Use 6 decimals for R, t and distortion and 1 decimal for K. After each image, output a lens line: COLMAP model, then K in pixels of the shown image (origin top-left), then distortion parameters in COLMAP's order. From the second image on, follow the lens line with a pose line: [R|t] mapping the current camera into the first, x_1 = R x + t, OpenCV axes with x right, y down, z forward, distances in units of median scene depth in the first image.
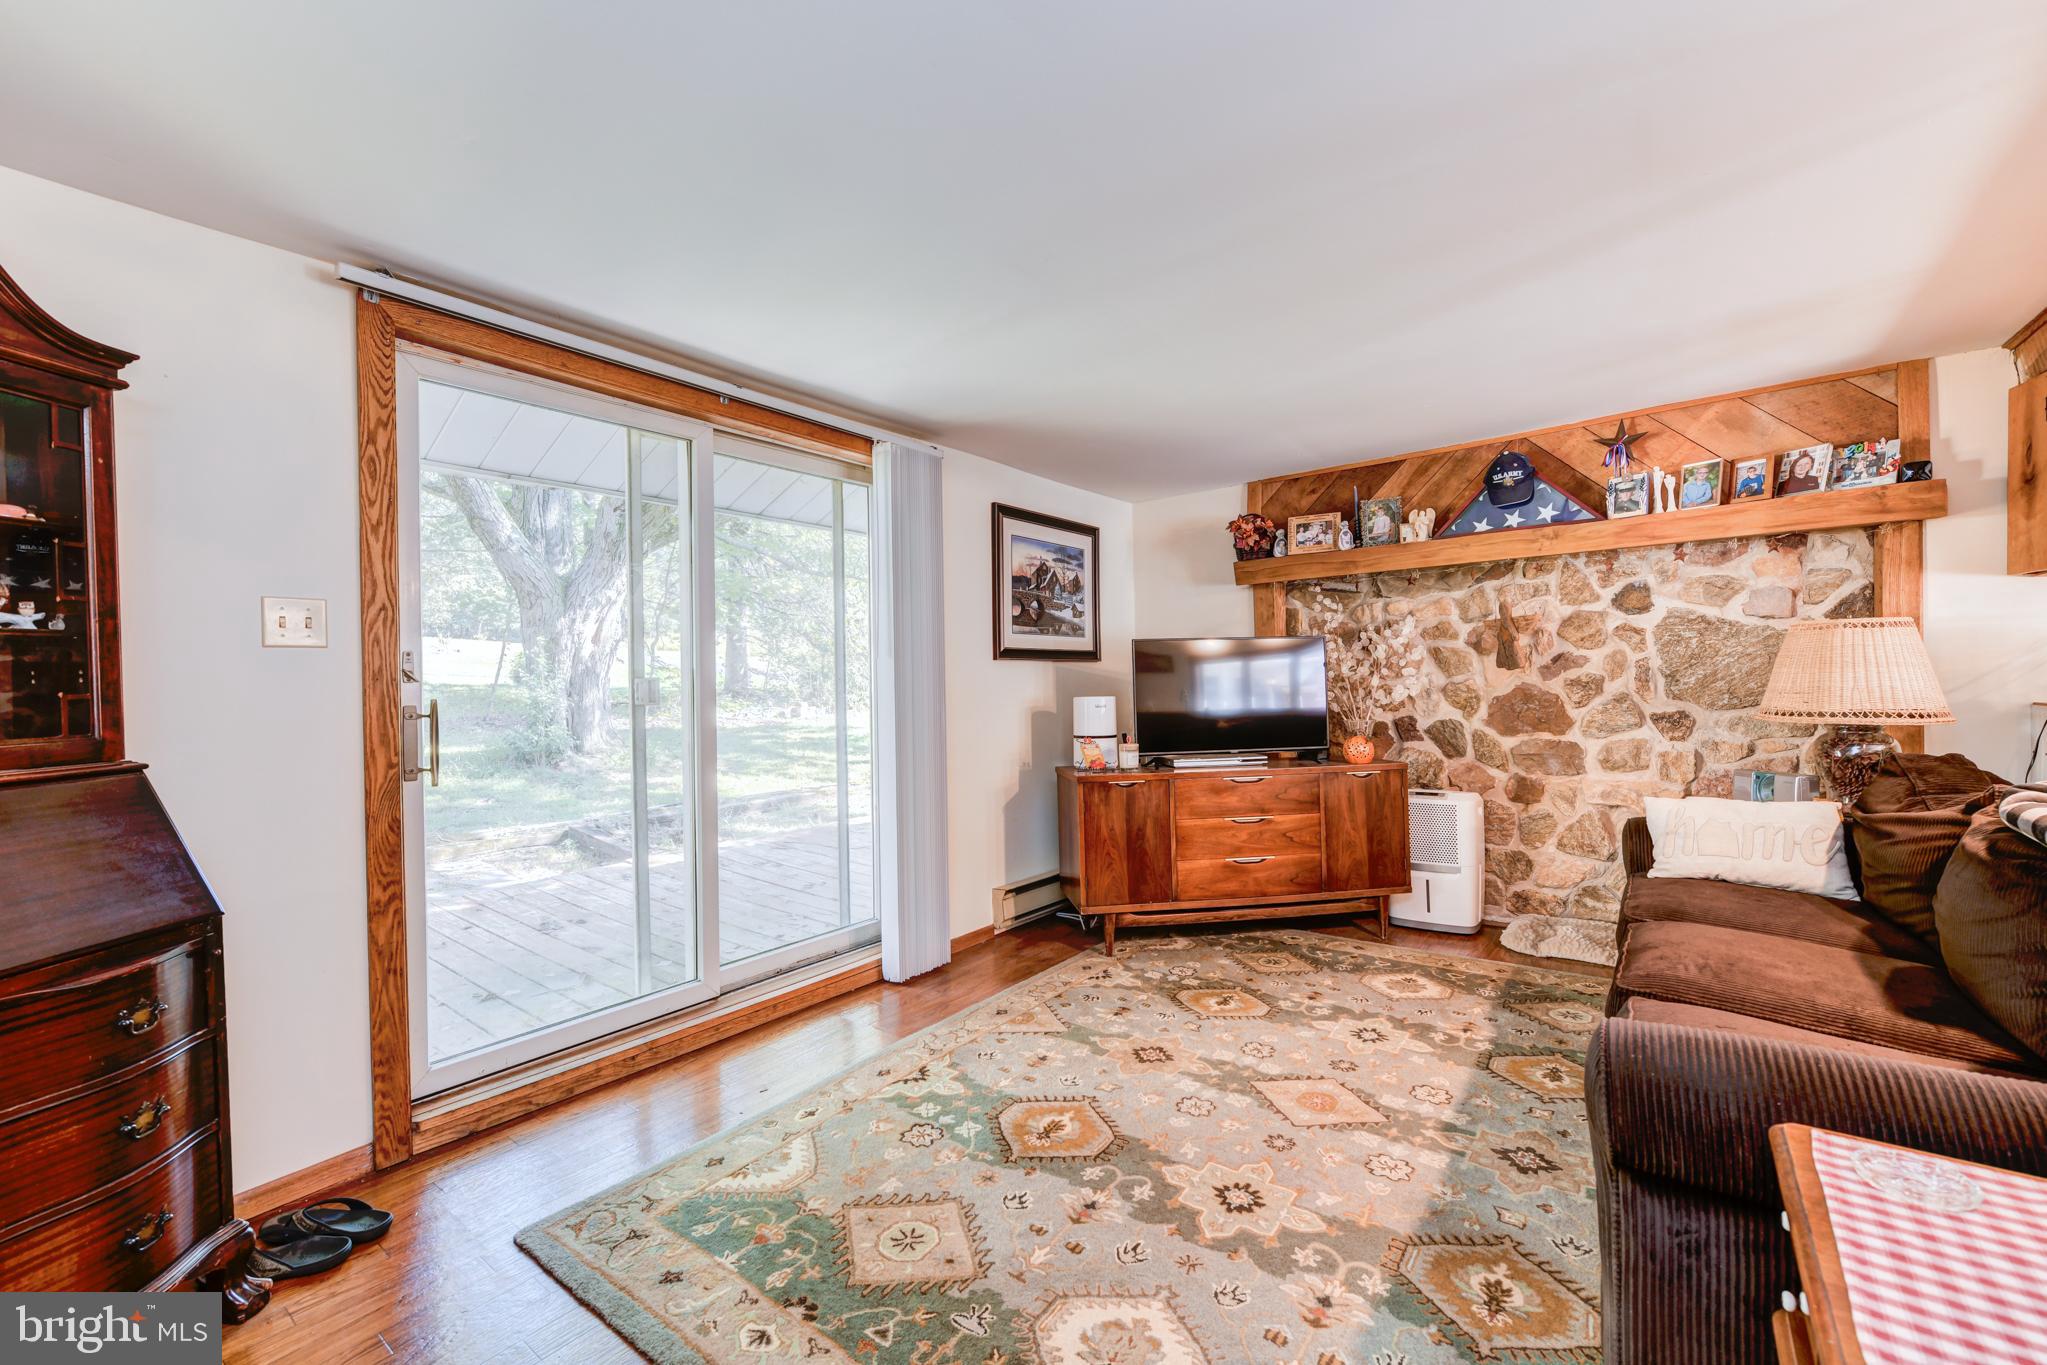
lens RADIAL K [[831.7, 0, 1023.5], [0, 831.7, 682.5], [0, 0, 1]] dist [0.001375, -0.000541]
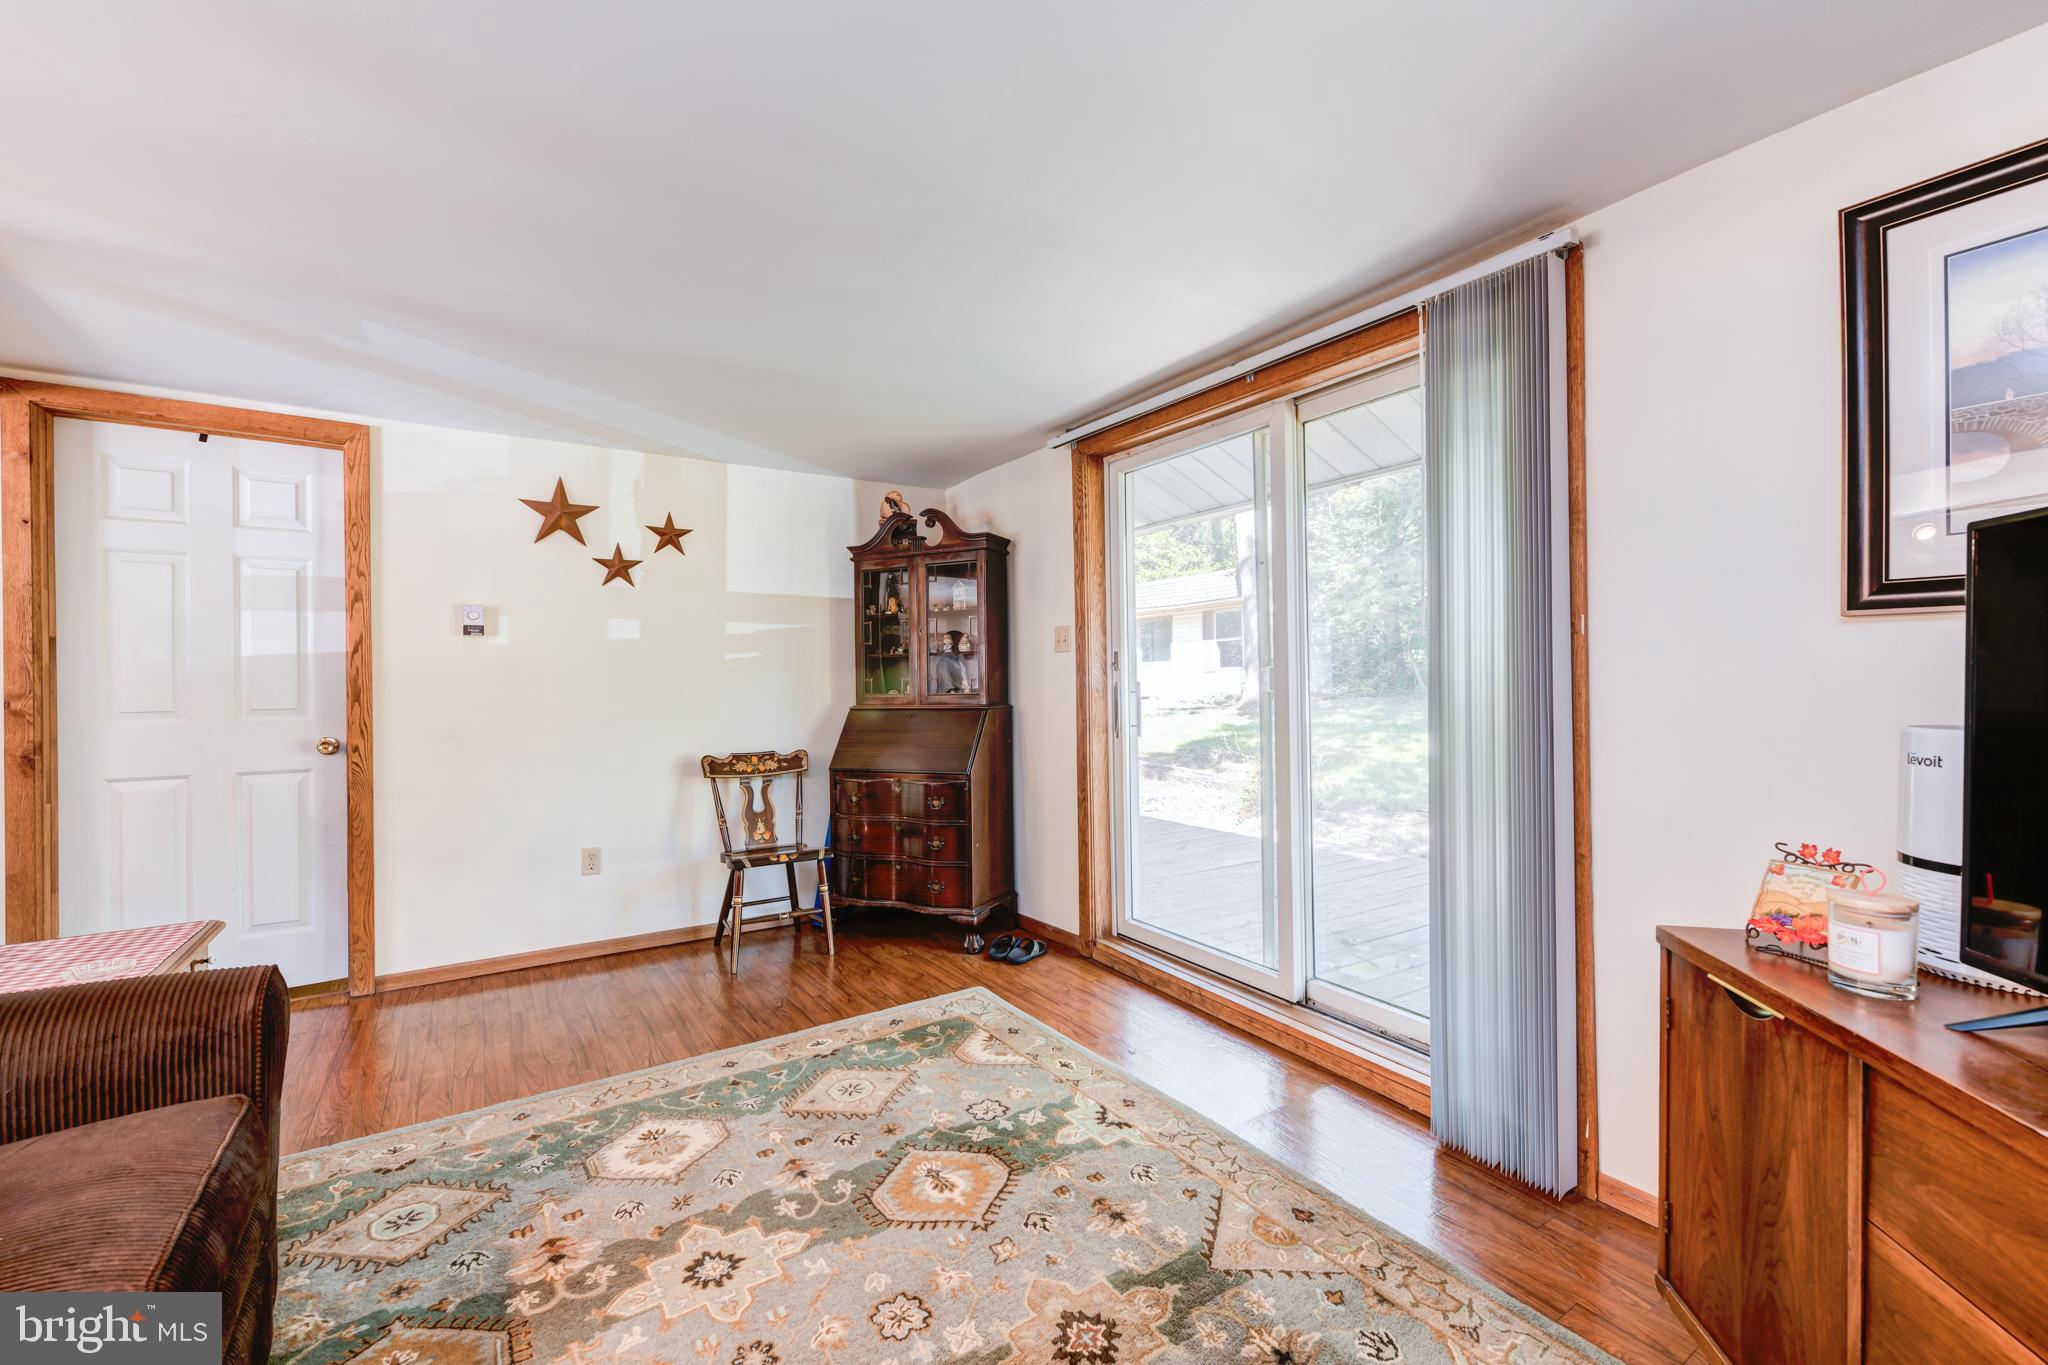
lens RADIAL K [[832.1, 0, 1024.0], [0, 832.1, 682.5], [0, 0, 1]] dist [0.001375, -0.000541]
pose [[-0.321594, 0.027841, -0.946468, 0.935423], [0.013457, 0.999601, 0.024832, -0.022182], [0.946782, -0.004751, -0.321841, 1.538770]]
